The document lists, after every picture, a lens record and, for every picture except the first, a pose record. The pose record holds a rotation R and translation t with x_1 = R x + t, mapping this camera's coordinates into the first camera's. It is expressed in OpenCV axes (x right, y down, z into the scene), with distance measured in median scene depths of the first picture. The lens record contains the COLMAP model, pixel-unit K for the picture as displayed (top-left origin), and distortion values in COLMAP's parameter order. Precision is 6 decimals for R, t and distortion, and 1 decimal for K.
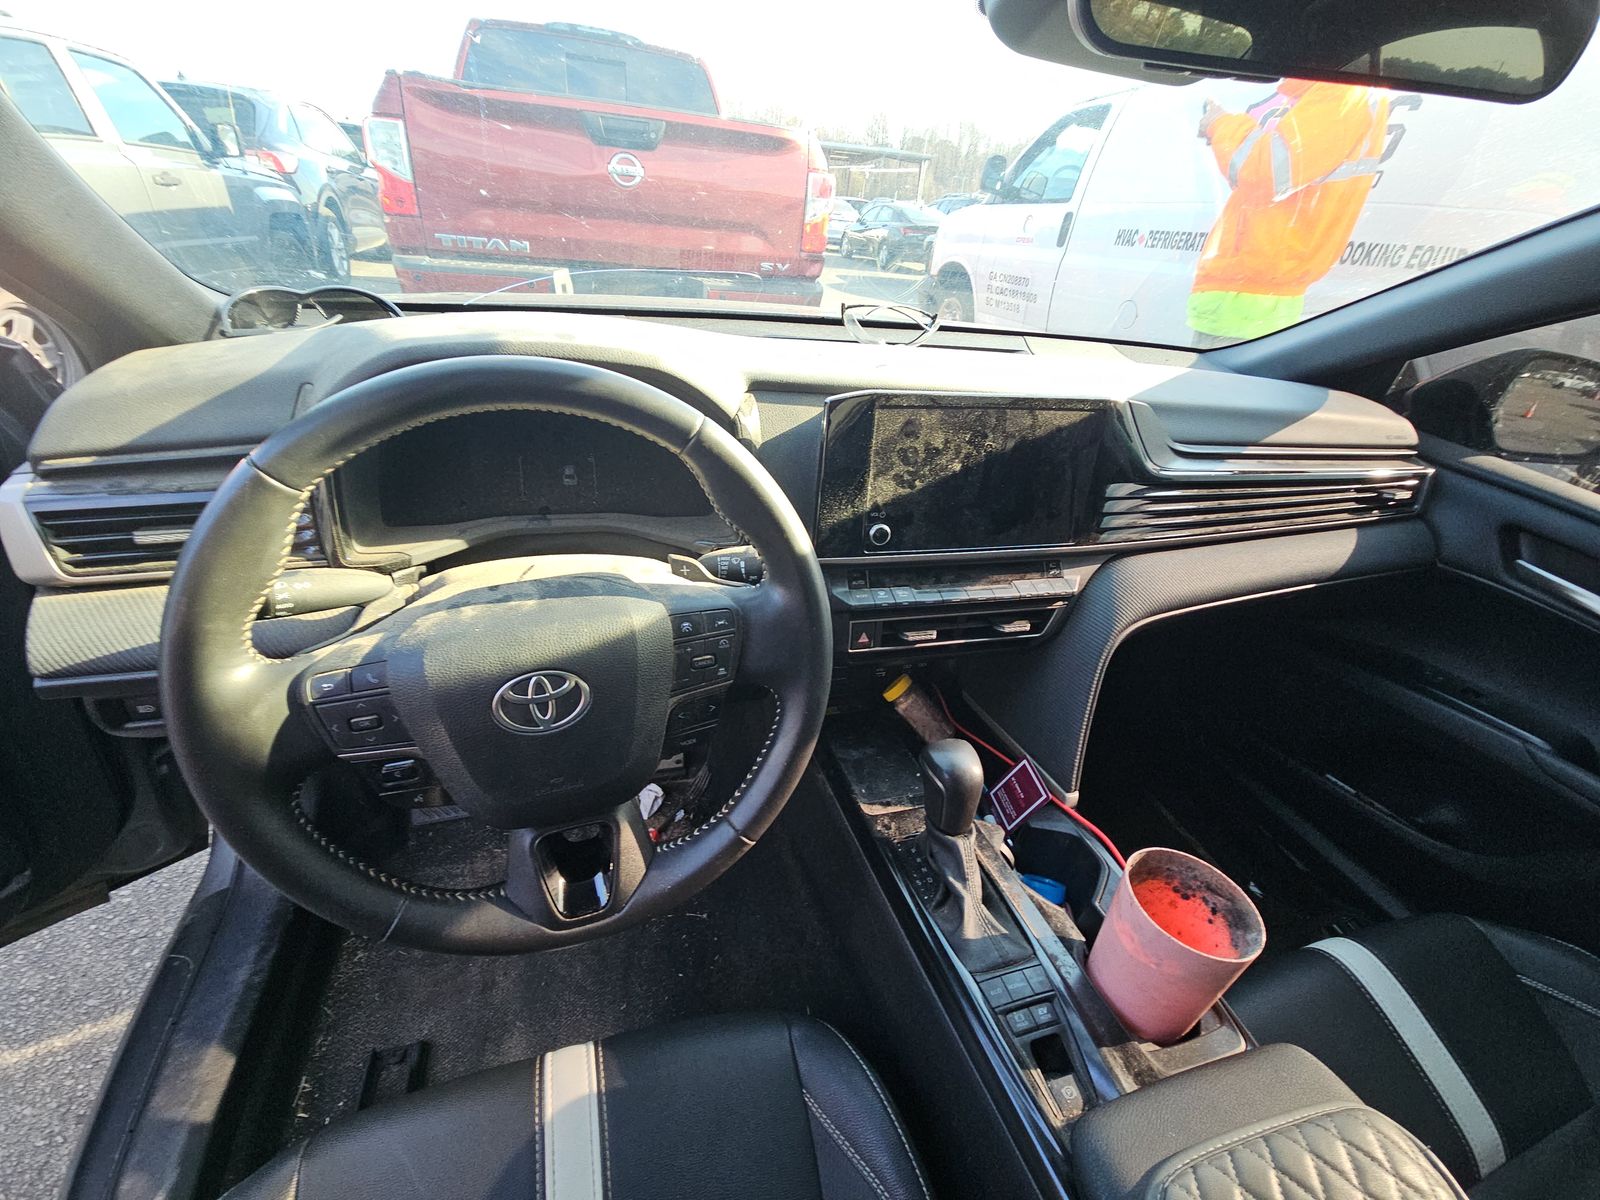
lens RADIAL K [[653.8, 0, 809.7], [0, 653.8, 599.1], [0, 0, 1]] dist [0.006829, -0.007336]
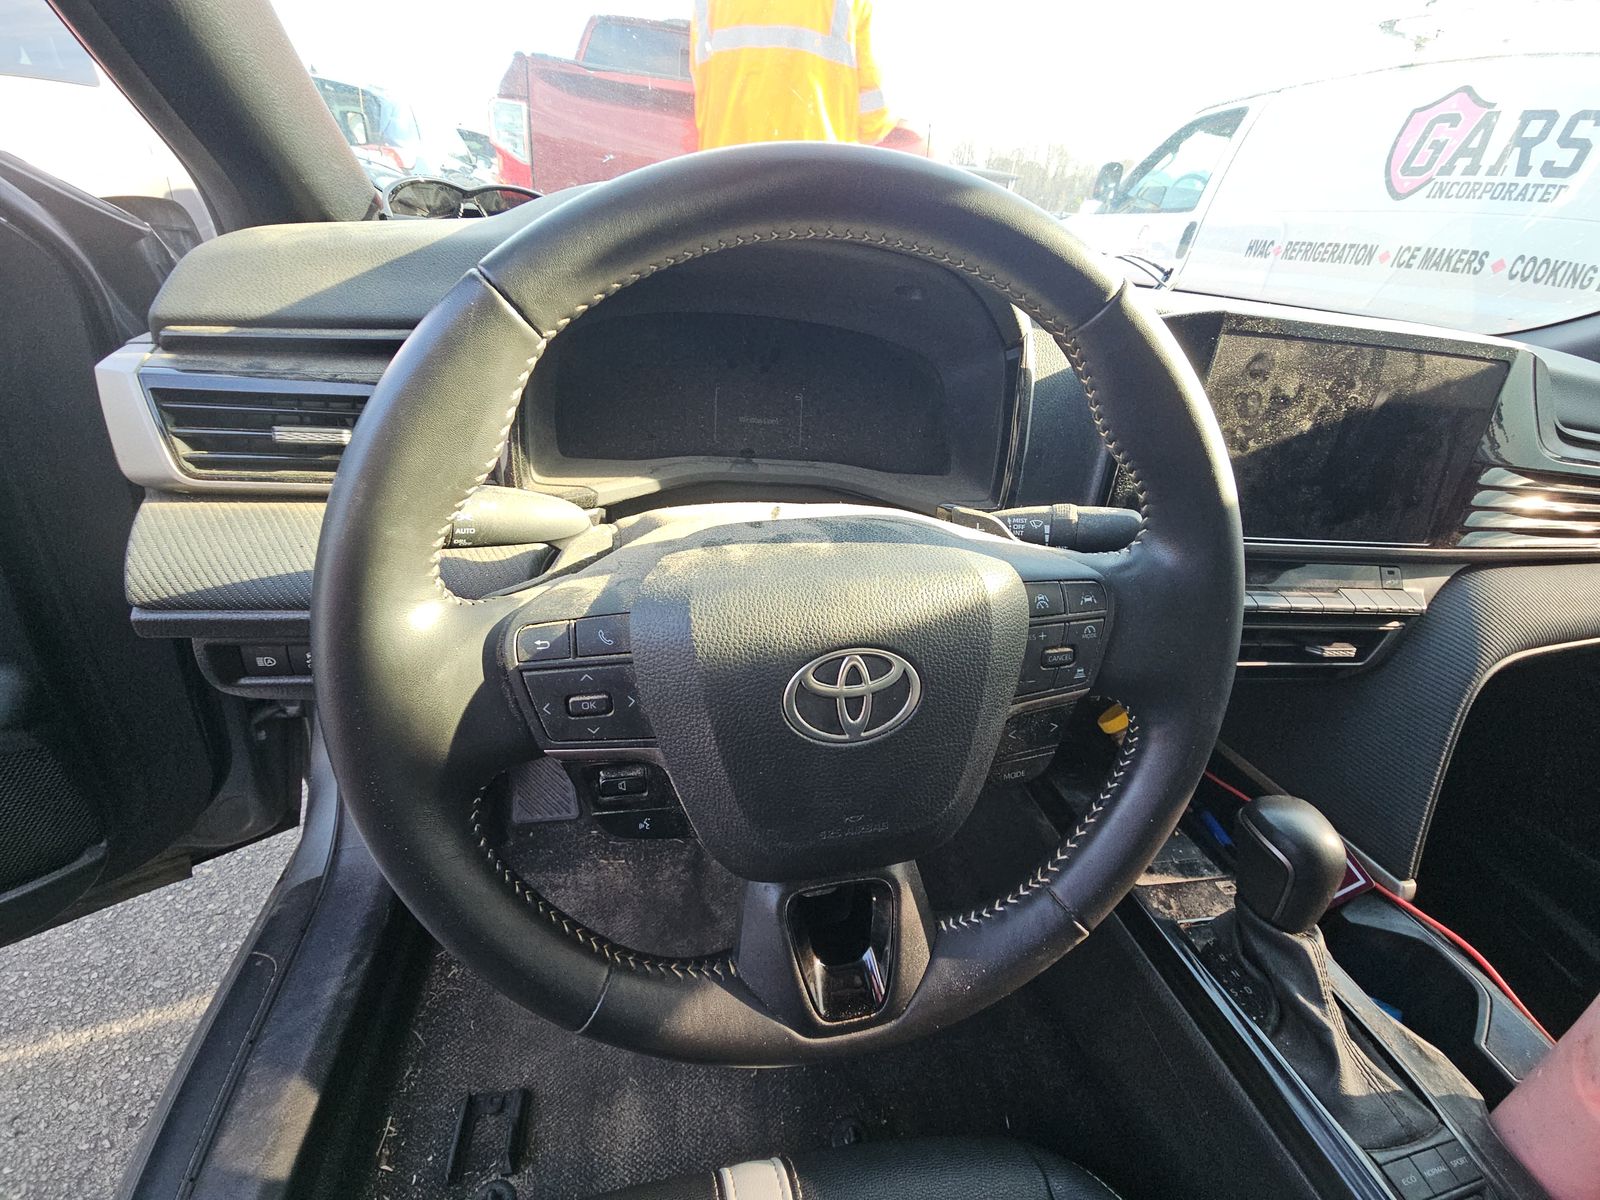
lens RADIAL K [[653.8, 0, 804.5], [0, 653.8, 603.5], [0, 0, 1]] dist [0.006829, -0.007336]
pose [[0.993872, 0.073587, -0.082486, -0.265954], [-0.074925, 0.997101, -0.013239, 0.050877], [0.081273, 0.019338, 0.996504, 0.230335]]
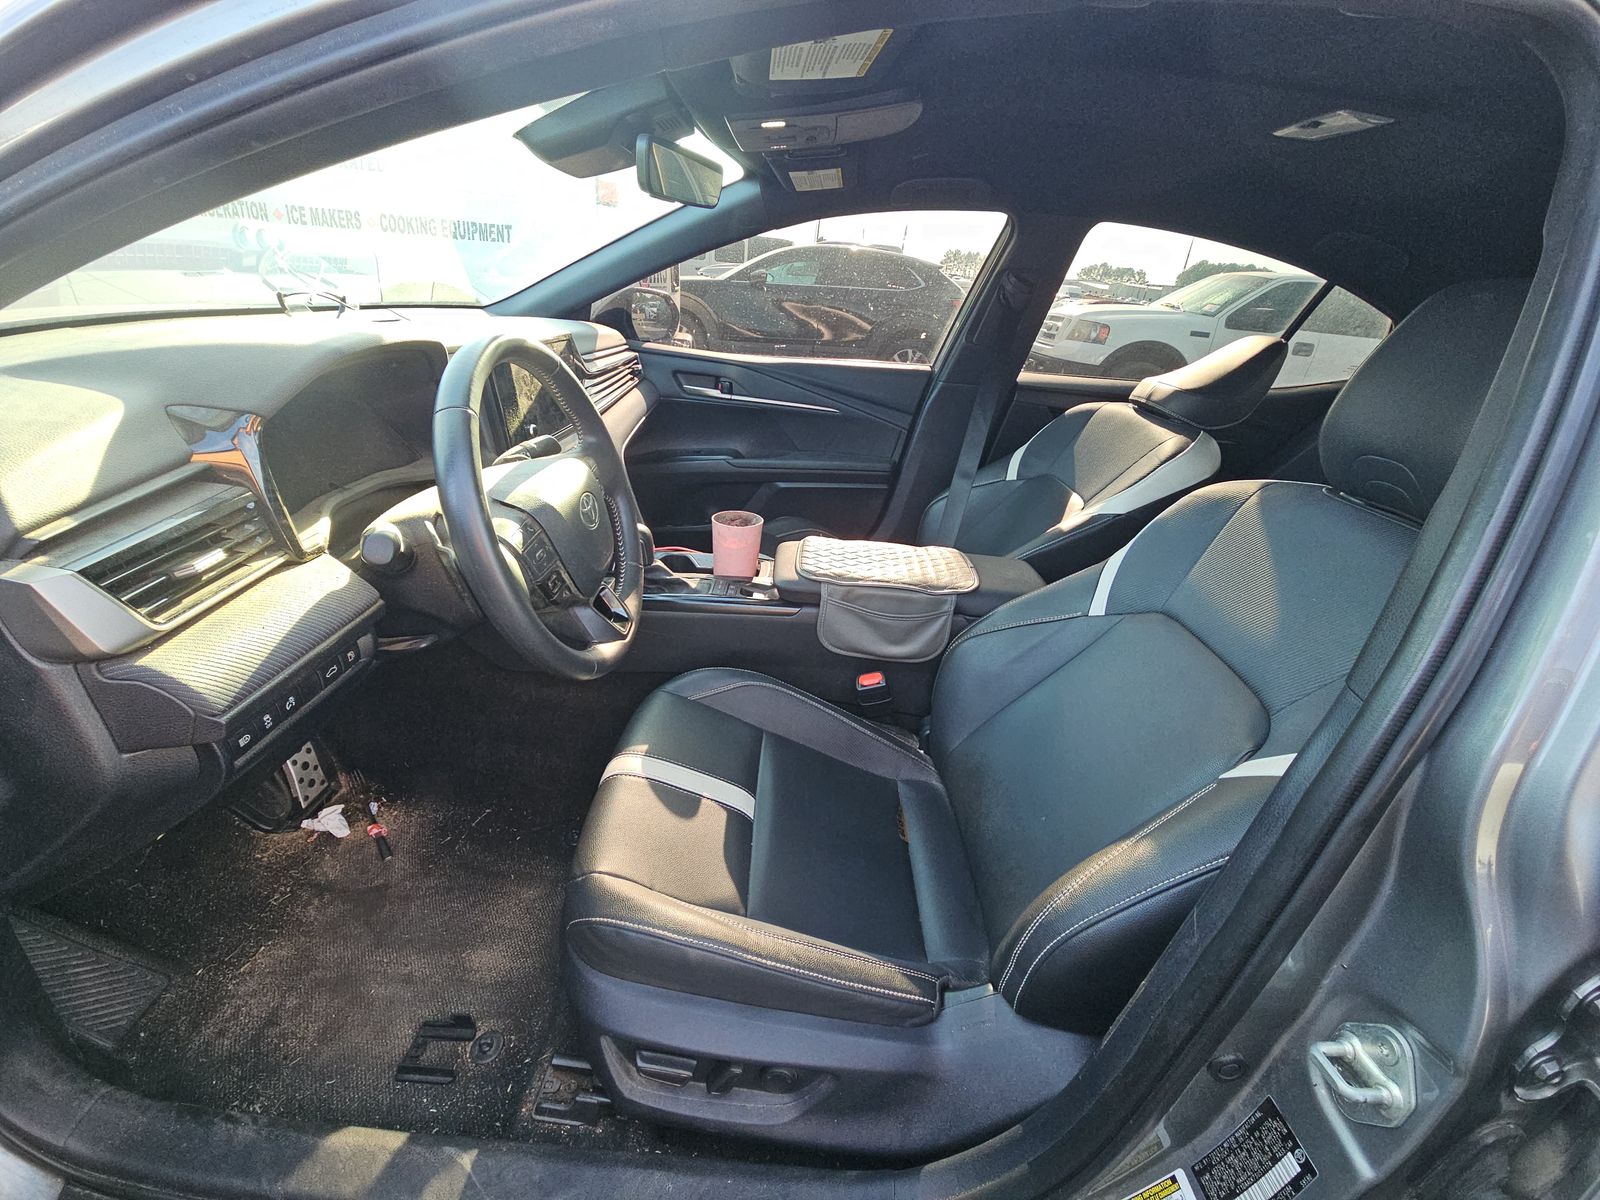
lens RADIAL K [[653.8, 0, 799.2], [0, 653.8, 591.7], [0, 0, 1]] dist [0.006829, -0.007336]
pose [[0.317901, -0.456937, 0.830751, -1.225758], [0.415819, 0.854636, 0.310955, 0.011374], [-0.852076, 0.246589, 0.461692, -0.223743]]
